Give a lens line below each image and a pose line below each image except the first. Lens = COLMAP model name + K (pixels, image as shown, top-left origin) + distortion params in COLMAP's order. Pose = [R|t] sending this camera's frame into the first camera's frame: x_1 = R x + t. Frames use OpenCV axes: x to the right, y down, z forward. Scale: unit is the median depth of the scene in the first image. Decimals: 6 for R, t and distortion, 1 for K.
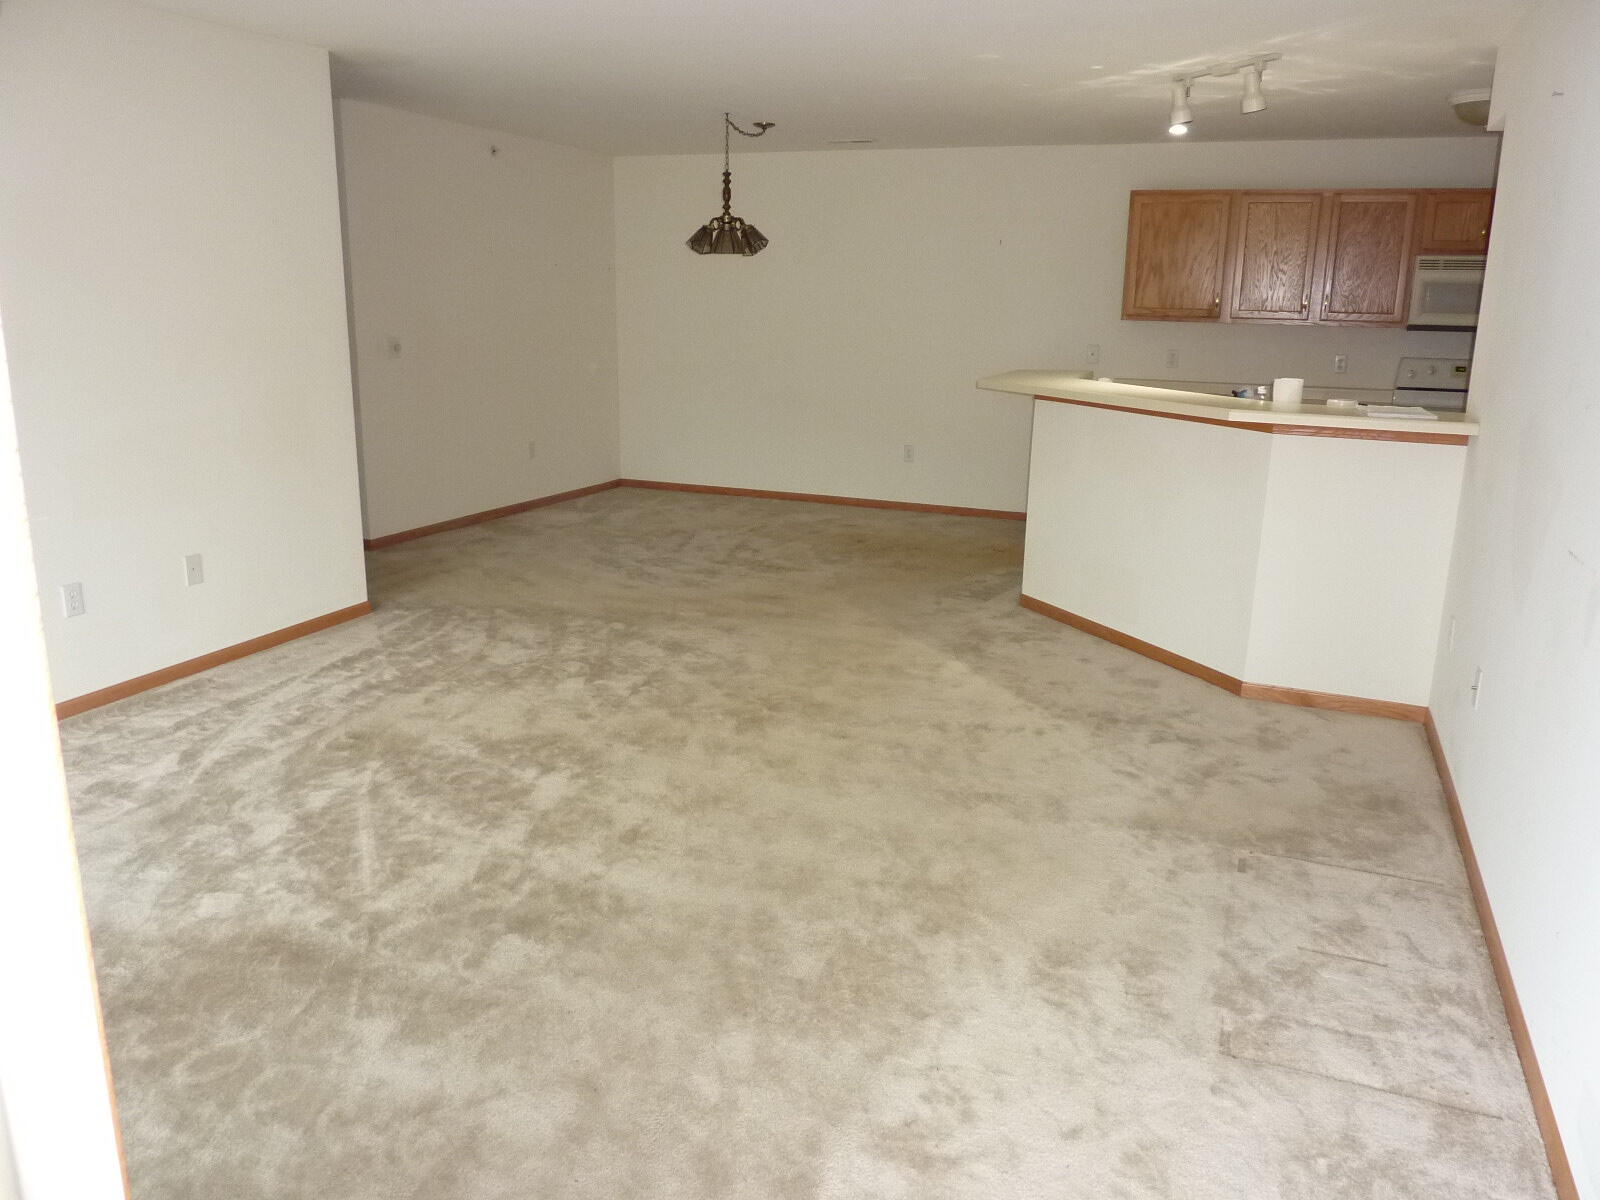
lens RADIAL K [[1175.0, 0, 800.0], [0, 1175.0, 600.0], [0, 0, 1]] dist [-0.037890, 0.001551]
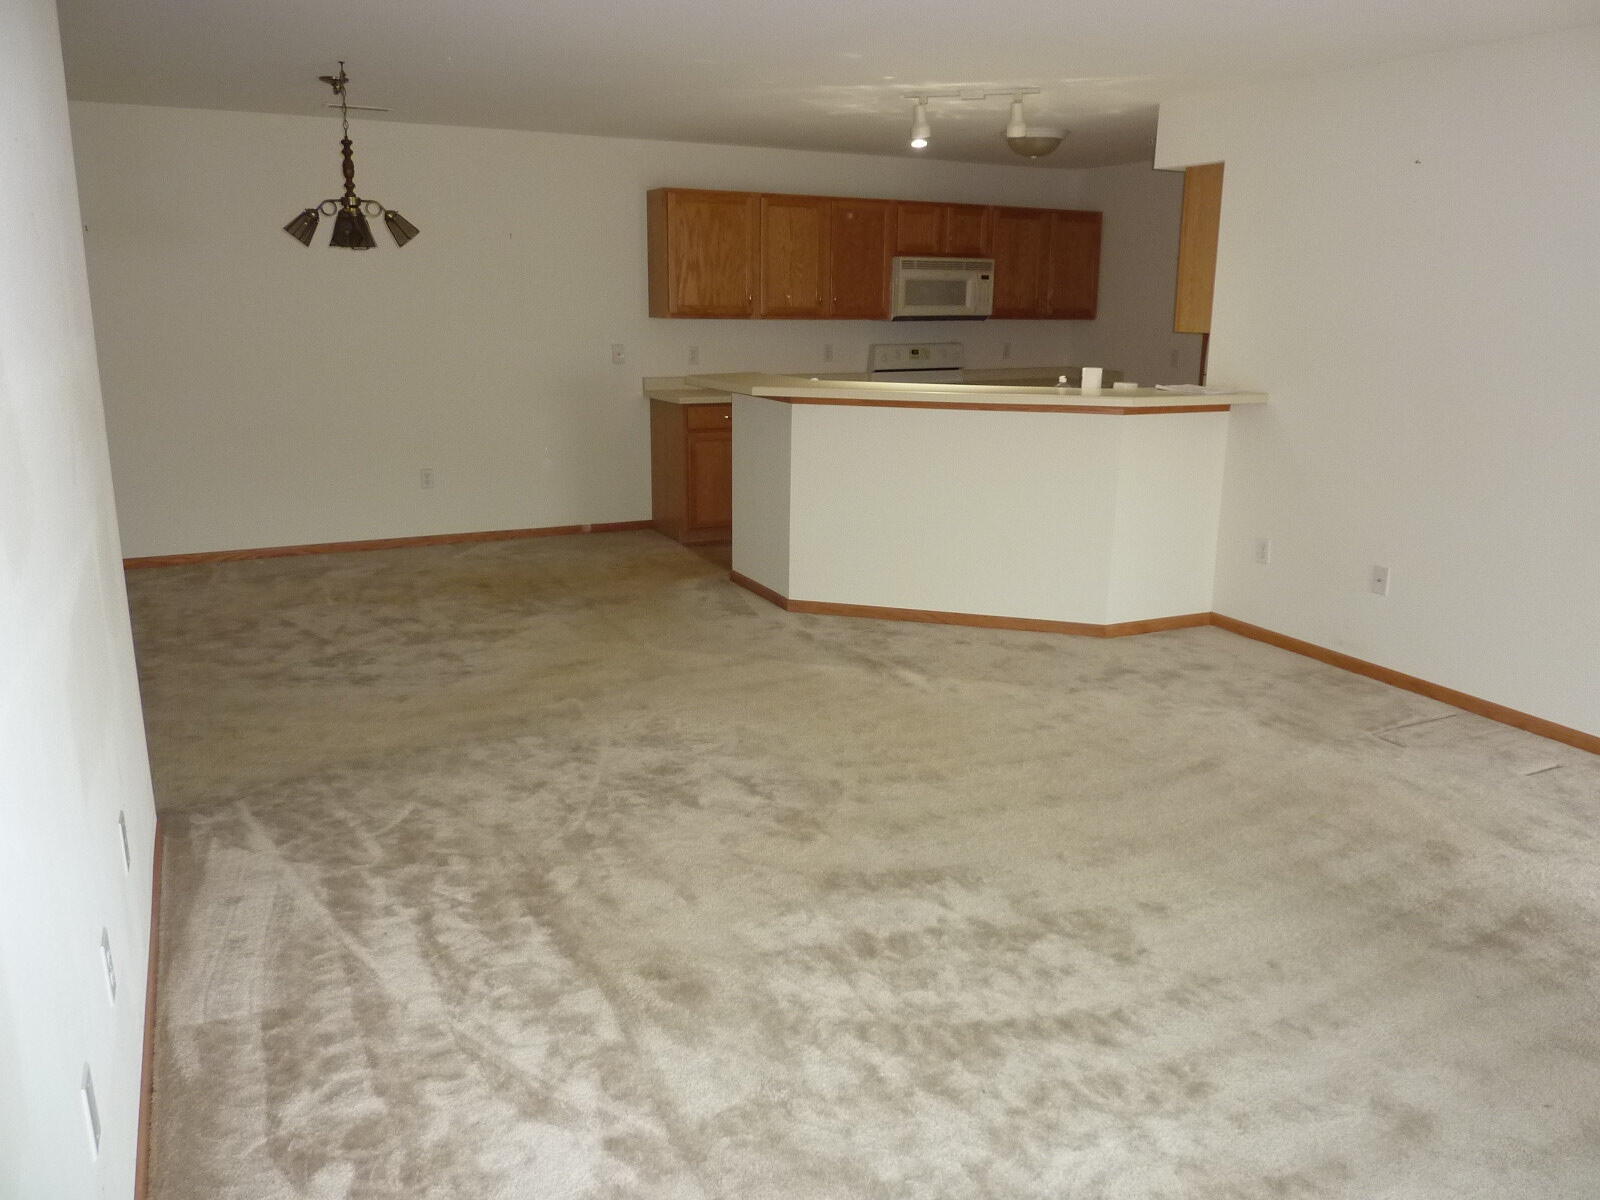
lens RADIAL K [[1191.9, 0, 800.0], [0, 1191.9, 600.0], [0, 0, 1]] dist [-0.055758, -0.003862]
pose [[0.652415, -0.195144, 0.732307, -0.618310], [0.189798, 0.977559, 0.091406, -0.109874], [-0.733711, 0.079356, 0.674812, 0.369782]]
